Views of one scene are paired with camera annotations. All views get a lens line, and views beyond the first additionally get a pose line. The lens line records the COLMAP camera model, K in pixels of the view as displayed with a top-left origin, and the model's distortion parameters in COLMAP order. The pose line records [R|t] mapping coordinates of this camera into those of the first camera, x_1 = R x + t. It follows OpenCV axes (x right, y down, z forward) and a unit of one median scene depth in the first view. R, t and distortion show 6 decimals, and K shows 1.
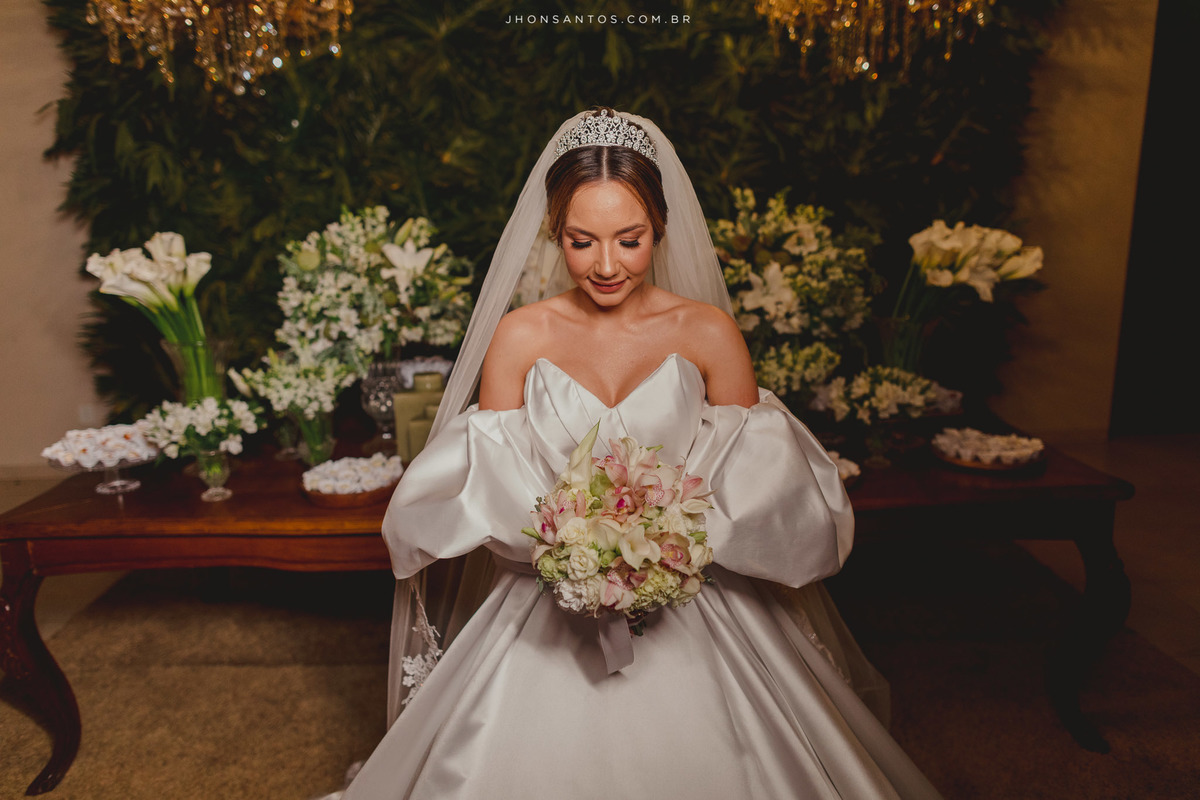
lens RADIAL K [[814.6, 0, 593.6], [0, 814.6, 404.3], [0, 0, 1]] dist [-0.000262, -0.003849]
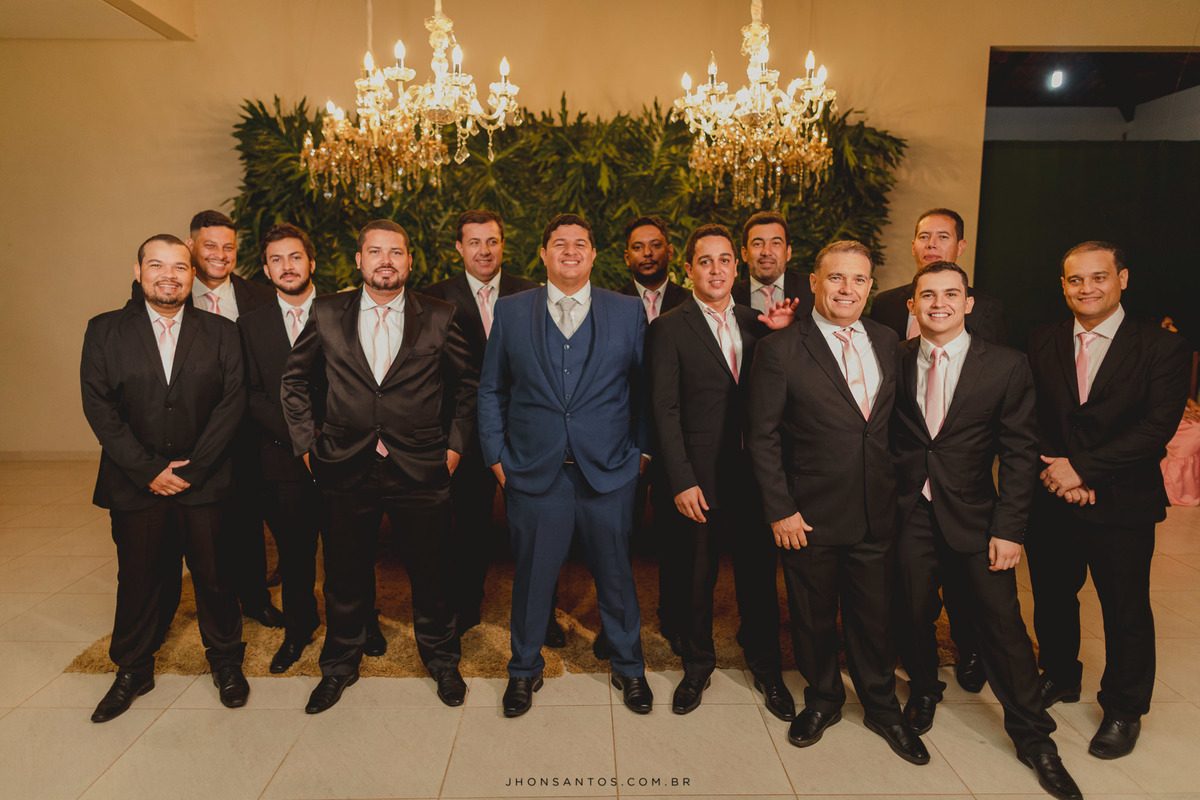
lens RADIAL K [[818.1, 0, 600.0], [0, 818.1, 400.0], [0, 0, 1]] dist [0.002535, -0.001589]
pose [[0.999563, 0.029008, 0.005688, 0.024414], [-0.028395, 0.995709, -0.088078, 0.143354], [-0.008218, 0.087878, 0.996097, -0.610802]]
